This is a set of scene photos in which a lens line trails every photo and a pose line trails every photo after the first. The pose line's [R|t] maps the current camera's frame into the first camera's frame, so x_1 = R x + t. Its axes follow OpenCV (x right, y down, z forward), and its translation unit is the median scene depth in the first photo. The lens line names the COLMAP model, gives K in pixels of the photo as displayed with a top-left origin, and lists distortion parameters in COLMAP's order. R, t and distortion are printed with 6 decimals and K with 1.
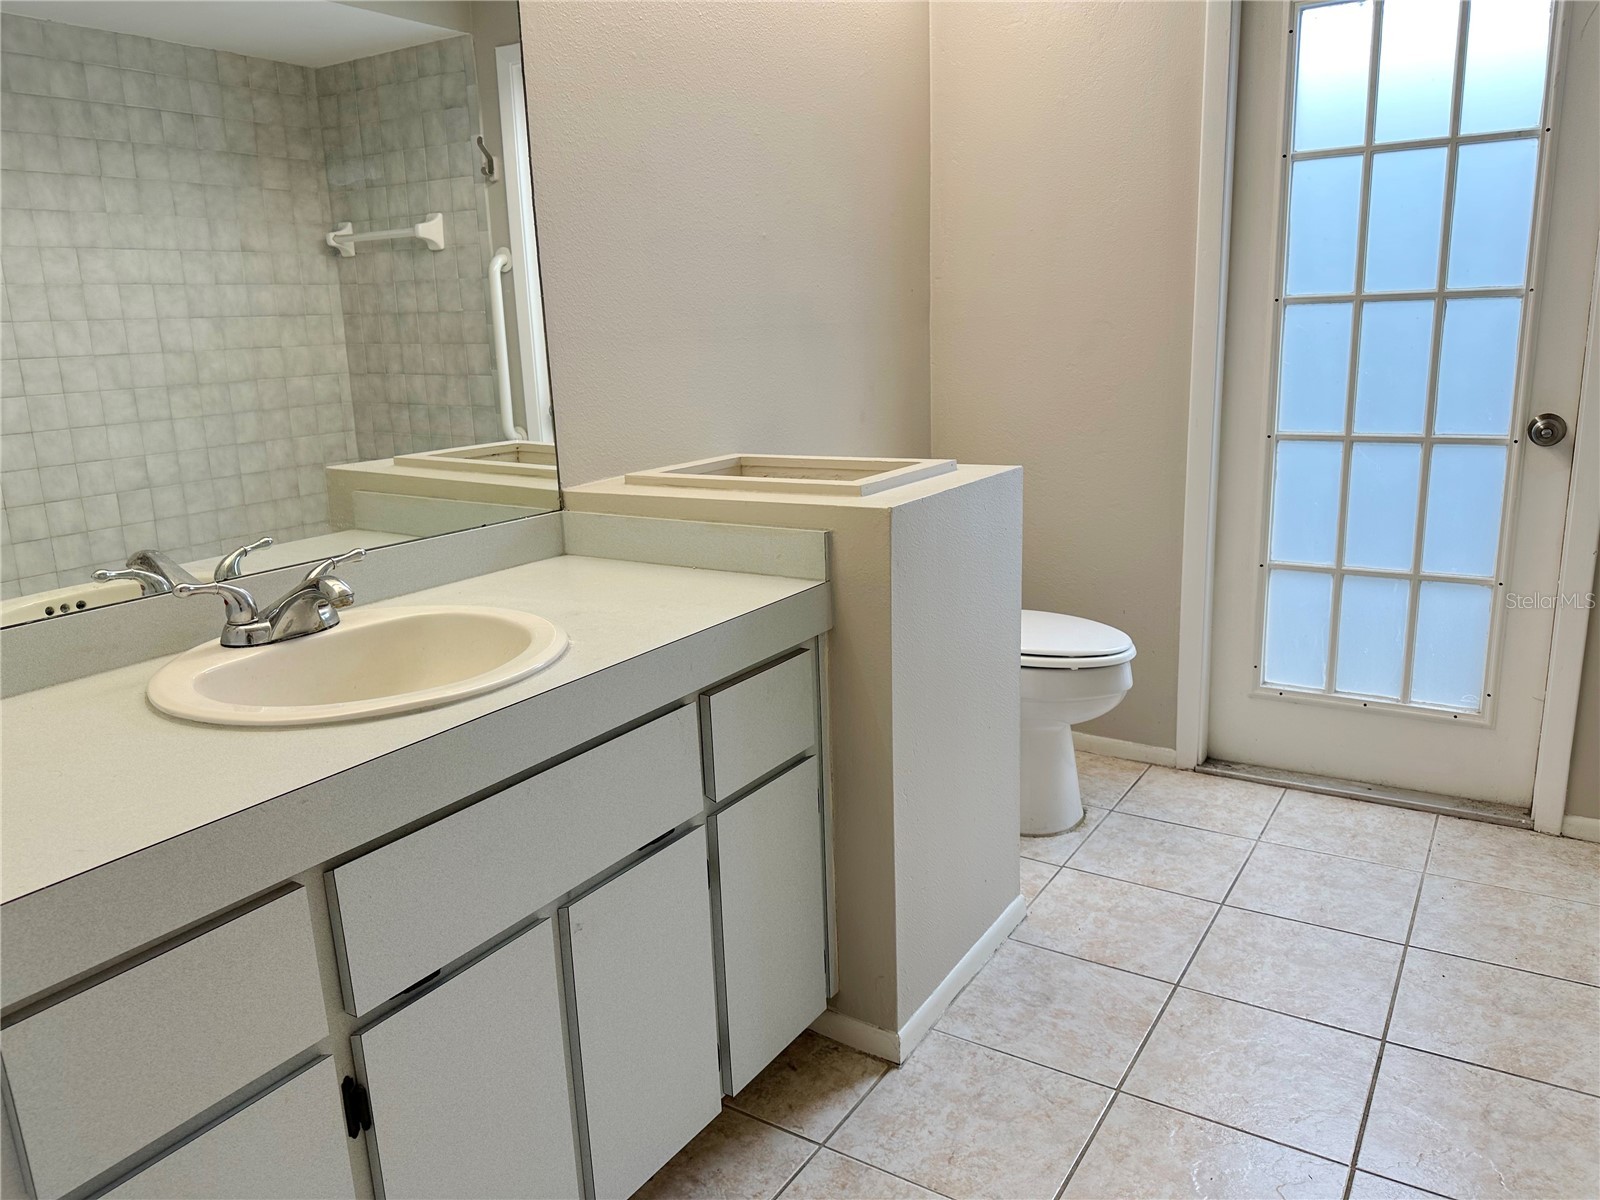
lens RADIAL K [[1143.0, 0, 800.0], [0, 1143.0, 600.0], [0, 0, 1]] dist [0.055892, -0.087739]
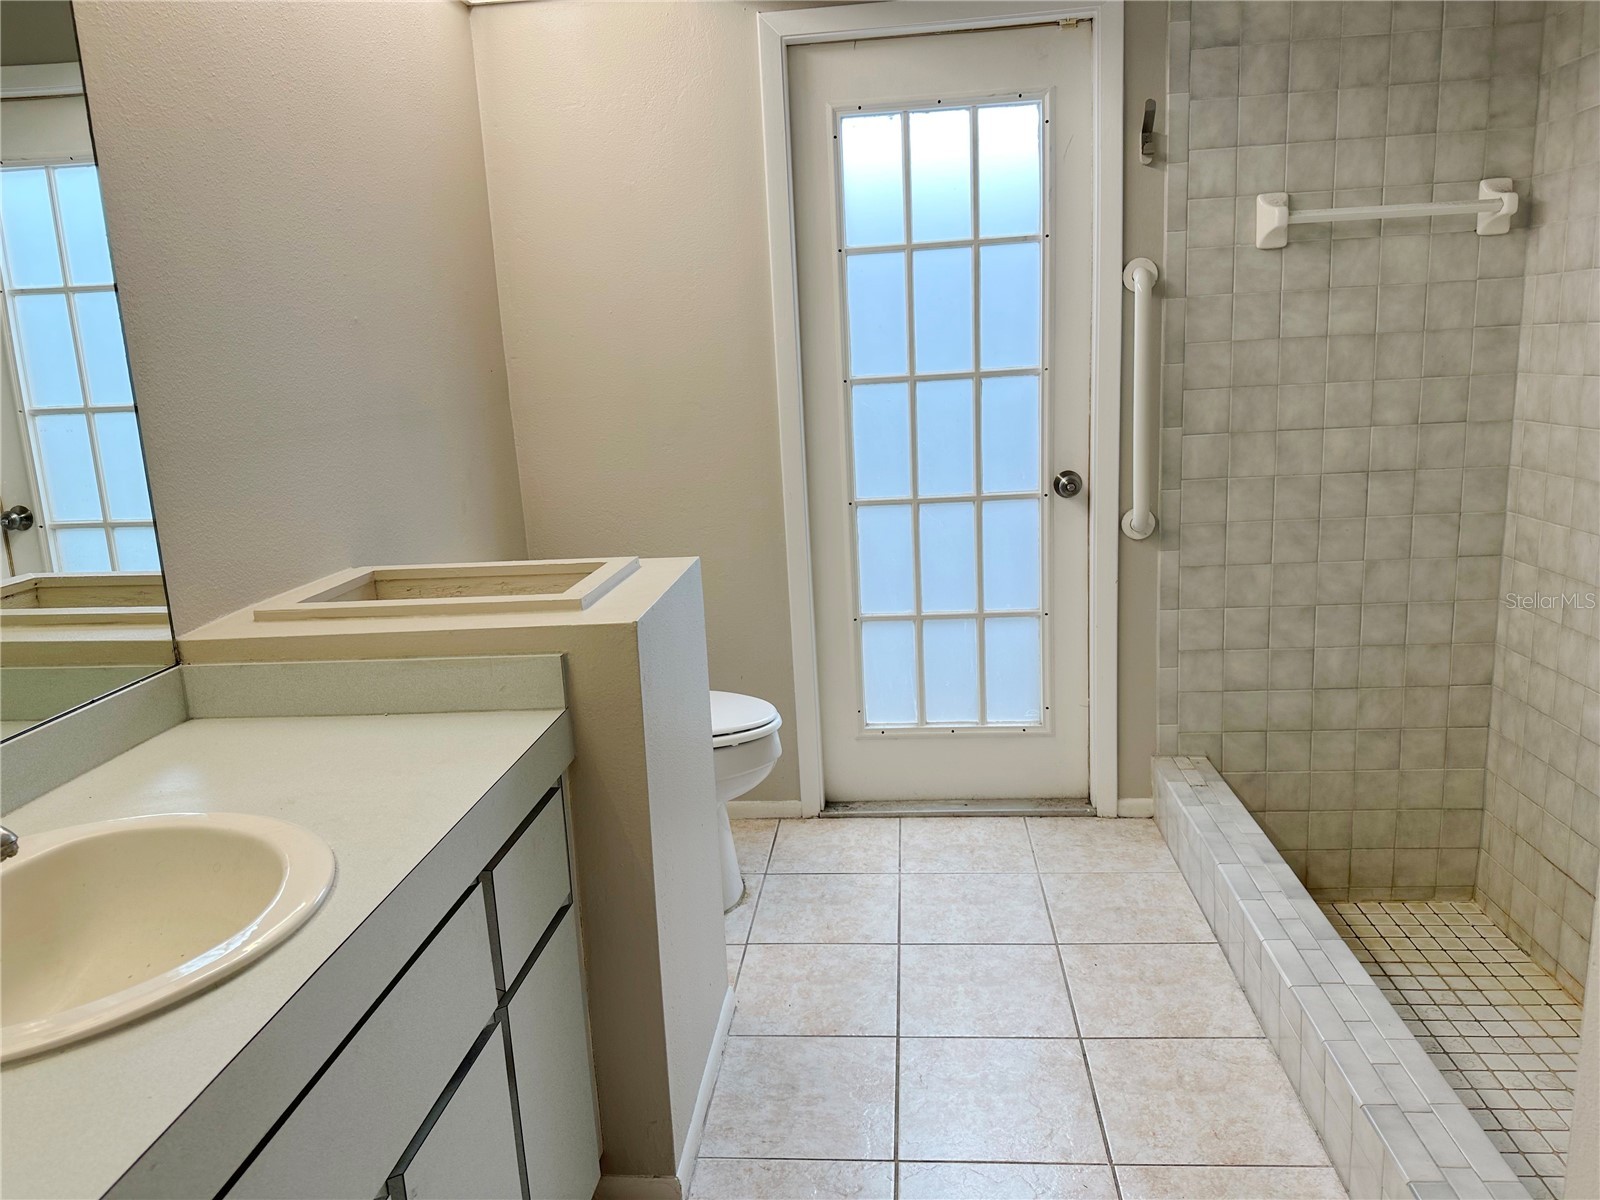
lens RADIAL K [[1125.3, 0, 800.0], [0, 1125.3, 600.0], [0, 0, 1]] dist [0.148449, -0.376005]
pose [[0.884278, -0.107397, 0.454443, -0.147718], [0.125748, 0.992009, -0.010249, -0.049208], [-0.449711, 0.066208, 0.890717, 0.074265]]
